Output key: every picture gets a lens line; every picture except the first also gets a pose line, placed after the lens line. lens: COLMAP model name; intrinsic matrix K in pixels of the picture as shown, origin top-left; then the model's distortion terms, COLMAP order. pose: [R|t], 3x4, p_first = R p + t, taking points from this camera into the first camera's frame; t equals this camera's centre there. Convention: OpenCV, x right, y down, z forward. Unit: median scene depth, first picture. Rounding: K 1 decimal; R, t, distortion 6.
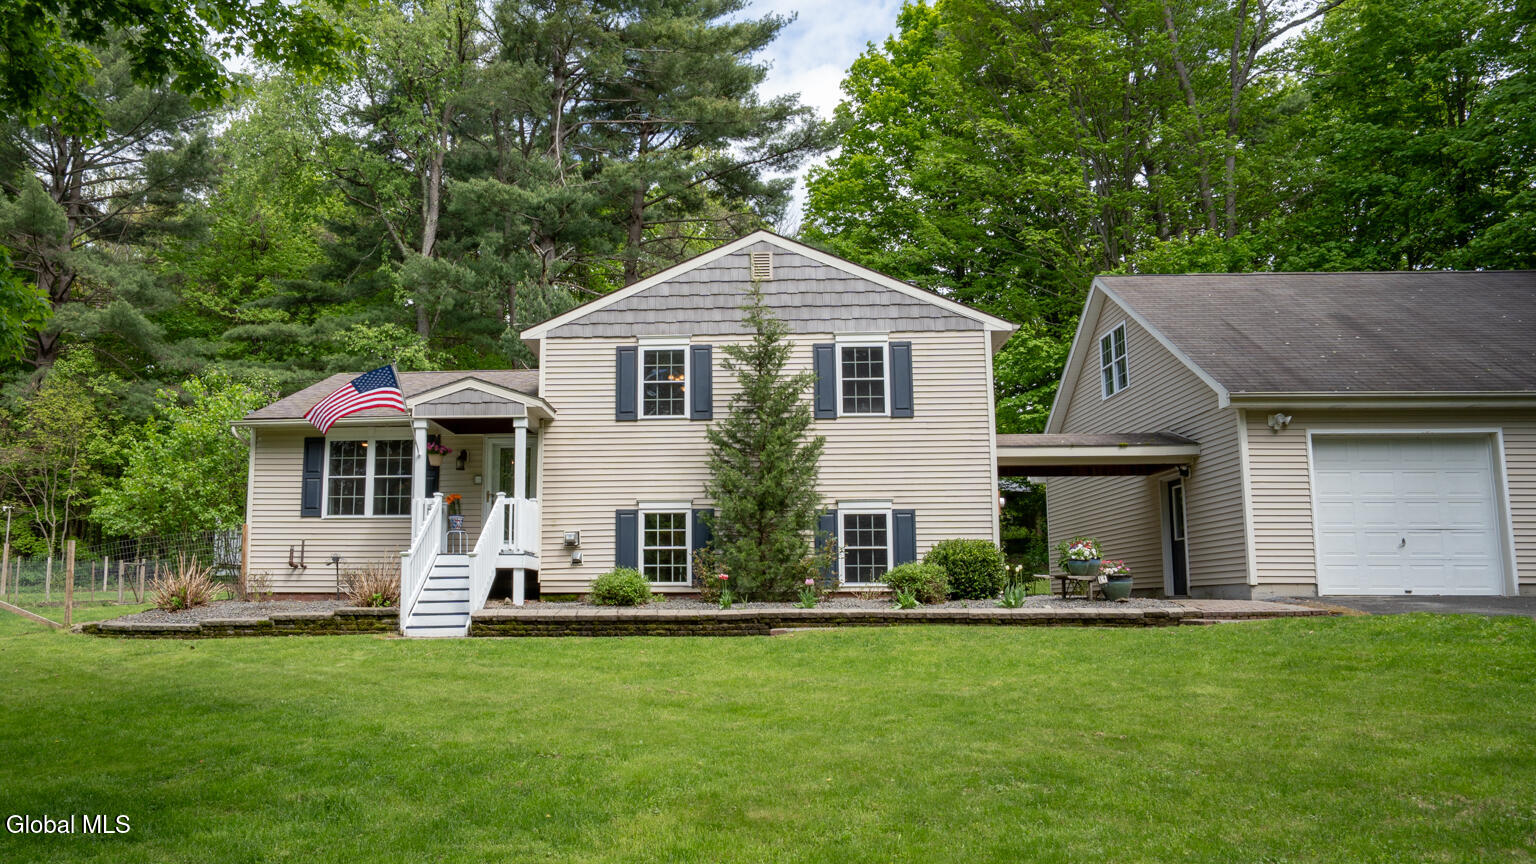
lens RADIAL K [[973.4, 0, 768.0], [0, 973.4, 432.0], [0, 0, 1]] dist [-0.005445, -0.000980]
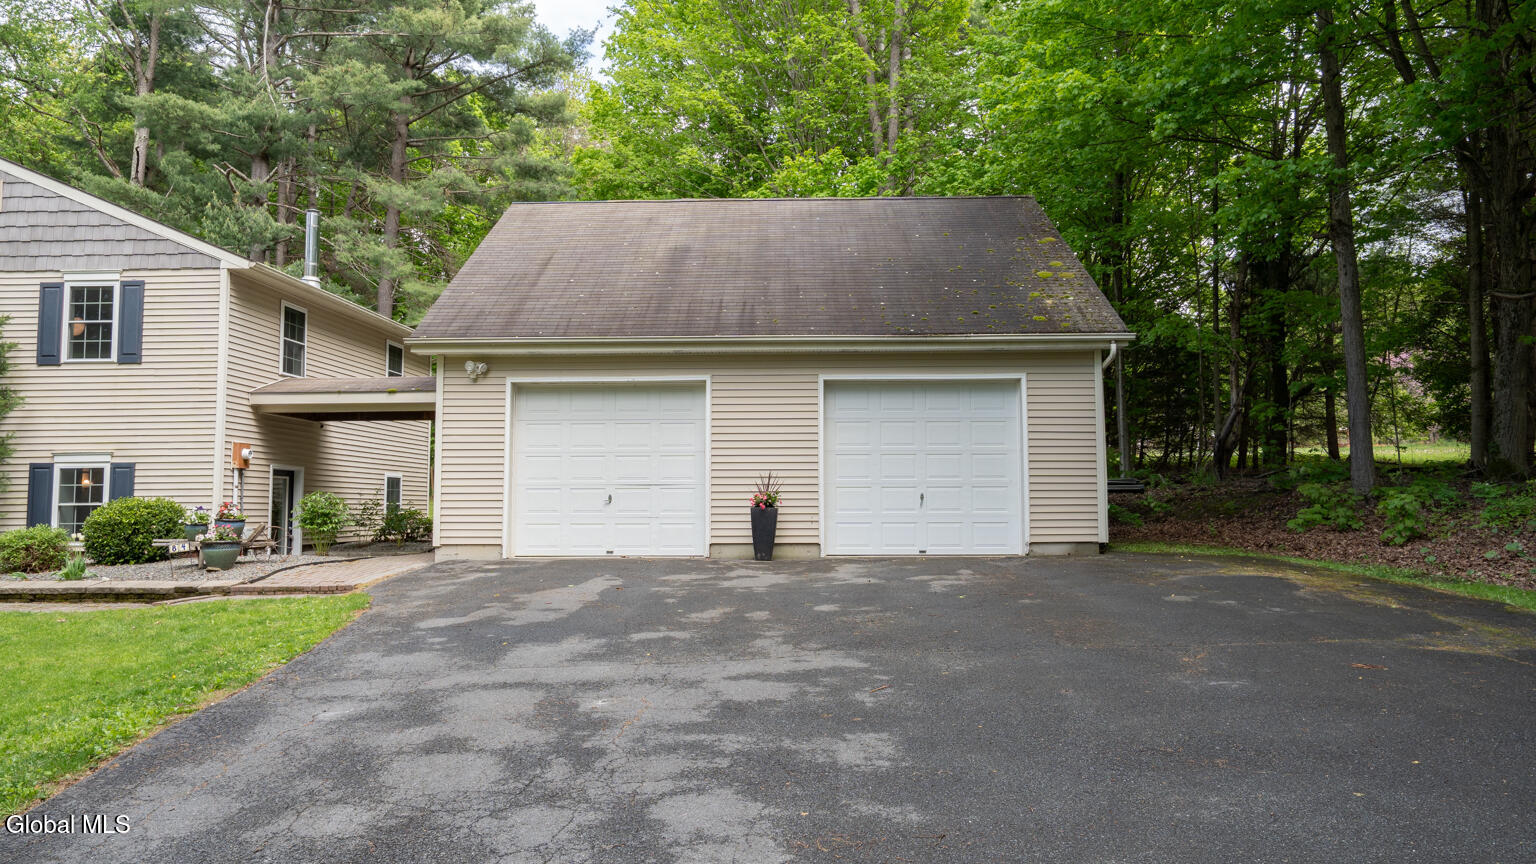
lens RADIAL K [[1075.8, 0, 769.6], [0, 1075.8, 438.1], [0, 0, 1]] dist [-0.004343, 0.047081]
pose [[0.999892, -0.000323, -0.014674, 0.743374], [0.001216, 0.998144, 0.060887, -0.006051], [0.014627, -0.060898, 0.998037, -0.016518]]
